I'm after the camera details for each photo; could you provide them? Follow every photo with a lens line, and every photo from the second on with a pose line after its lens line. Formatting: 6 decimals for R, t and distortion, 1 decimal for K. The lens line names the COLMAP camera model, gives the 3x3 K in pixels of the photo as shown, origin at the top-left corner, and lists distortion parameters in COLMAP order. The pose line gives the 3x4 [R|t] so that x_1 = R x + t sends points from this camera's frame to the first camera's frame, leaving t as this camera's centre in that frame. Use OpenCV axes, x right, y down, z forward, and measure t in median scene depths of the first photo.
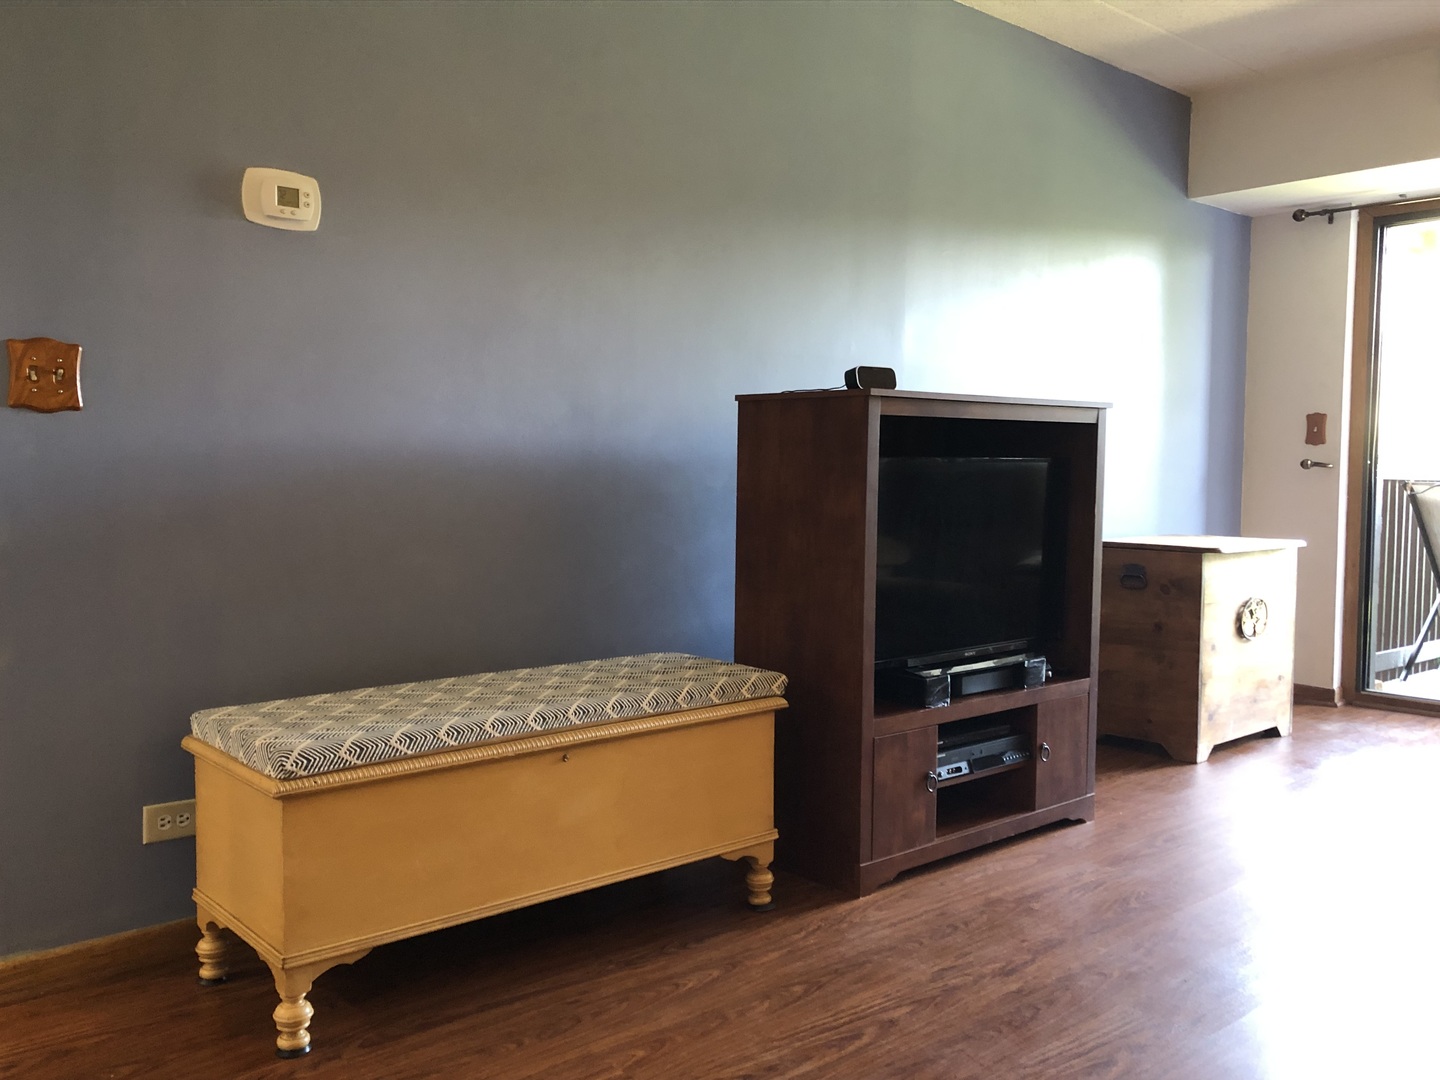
lens RADIAL K [[1242.9, 0, 717.2], [0, 1242.9, 542.5], [0, 0, 1]] dist [0.004533, -0.011227]
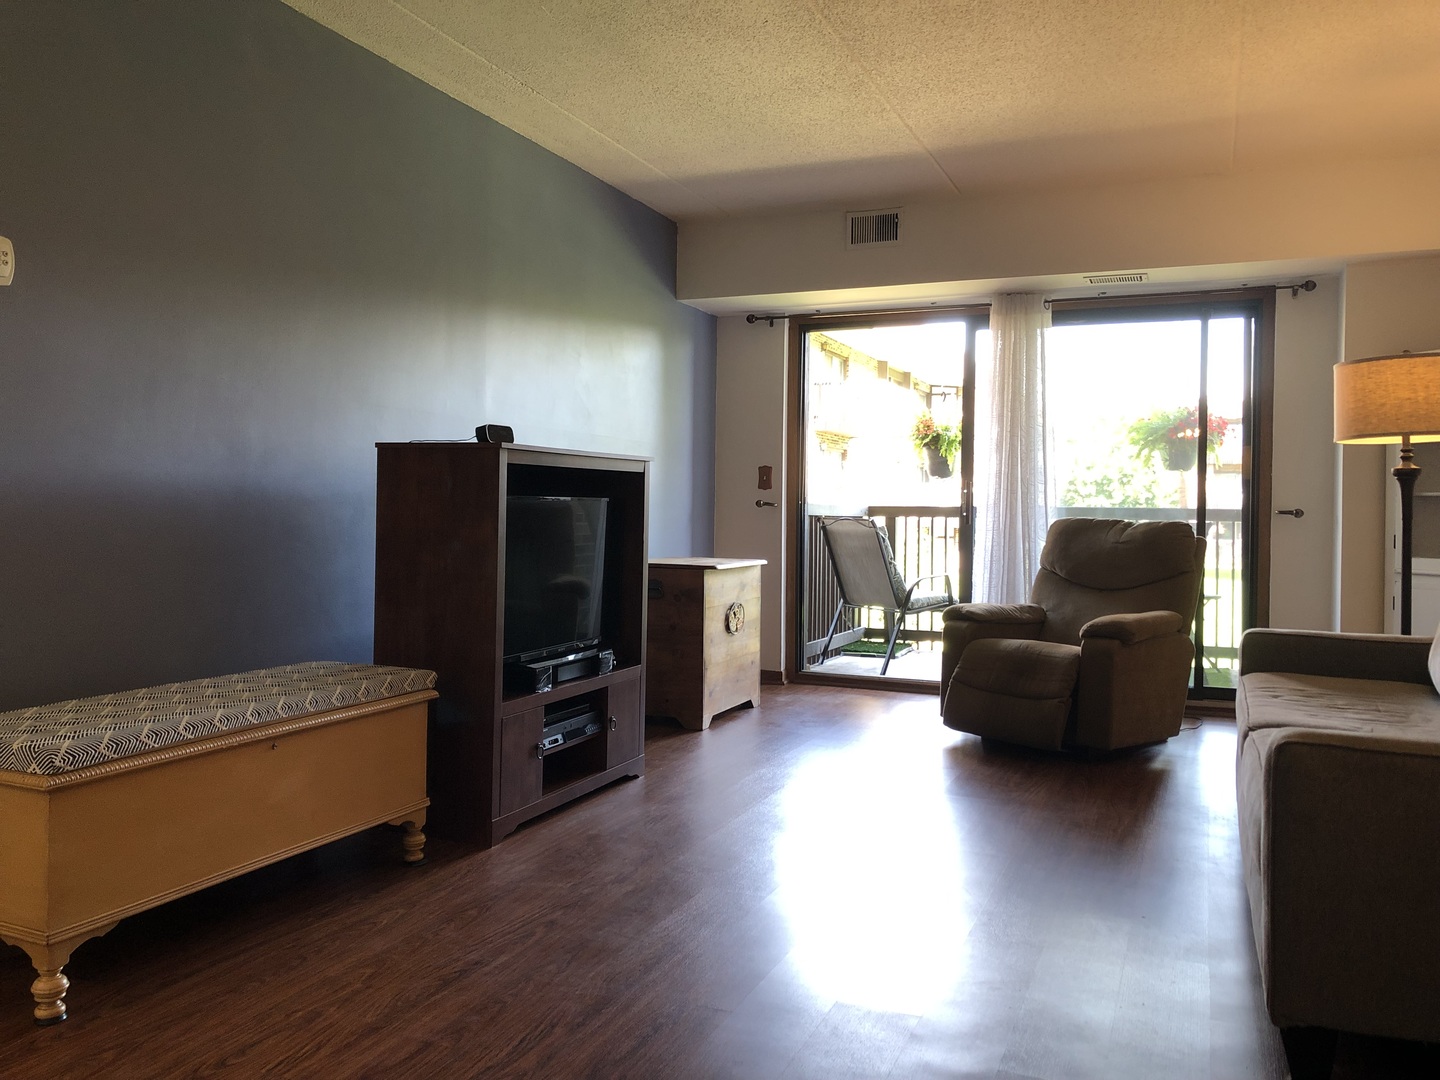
lens RADIAL K [[1173.5, 0, 722.3], [0, 1173.5, 529.5], [0, 0, 1]] dist [-0.044668, -0.010537]
pose [[0.892844, -0.003622, 0.450352, -0.209297], [0.021622, 0.999159, -0.034831, 0.012403], [-0.449847, 0.040836, 0.892172, -0.169192]]
